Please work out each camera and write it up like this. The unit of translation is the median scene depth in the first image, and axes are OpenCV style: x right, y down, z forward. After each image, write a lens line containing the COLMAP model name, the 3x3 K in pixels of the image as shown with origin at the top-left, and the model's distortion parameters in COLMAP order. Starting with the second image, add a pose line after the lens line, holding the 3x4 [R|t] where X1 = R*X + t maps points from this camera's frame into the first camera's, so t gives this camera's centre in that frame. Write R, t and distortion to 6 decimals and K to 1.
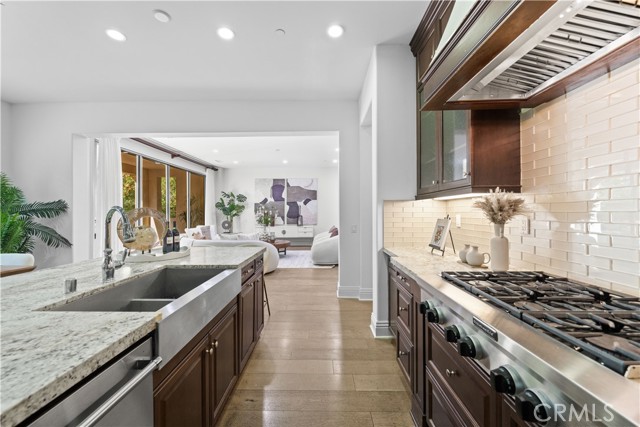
lens RADIAL K [[244.4, 0, 319.3], [0, 244.4, 211.9], [0, 0, 1]] dist [0.000065, 0.000000]
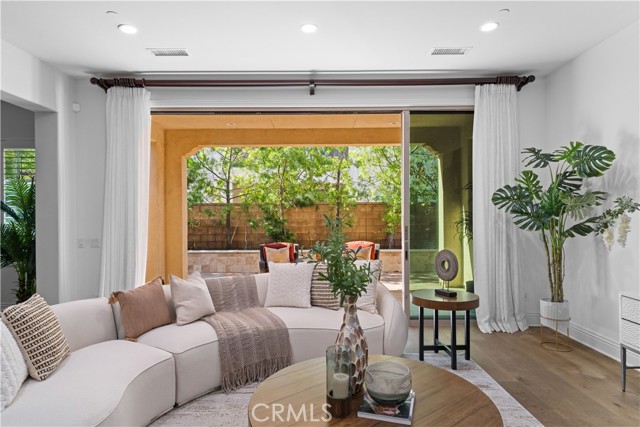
lens RADIAL K [[379.5, 0, 319.9], [0, 379.5, 212.6], [0, 0, 1]] dist [-0.002174, -0.000717]
pose [[0.012814, -0.001610, -0.999917, 0.045418], [0.005950, 0.999981, -0.001534, -0.007458], [0.999900, -0.005930, 0.012823, 0.749744]]
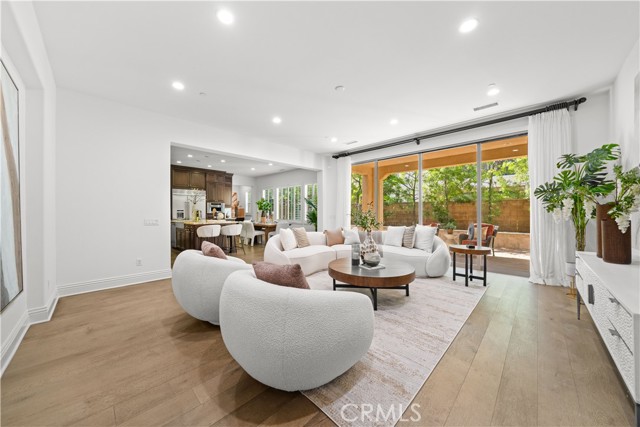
lens RADIAL K [[219.6, 0, 319.0], [0, 219.6, 211.7], [0, 0, 1]] dist [-0.001802, 0.000316]
pose [[-0.687753, 0.005646, -0.725923, 0.142195], [0.003224, 0.999984, 0.004723, 0.008400], [0.725937, 0.000908, -0.687760, 0.957874]]
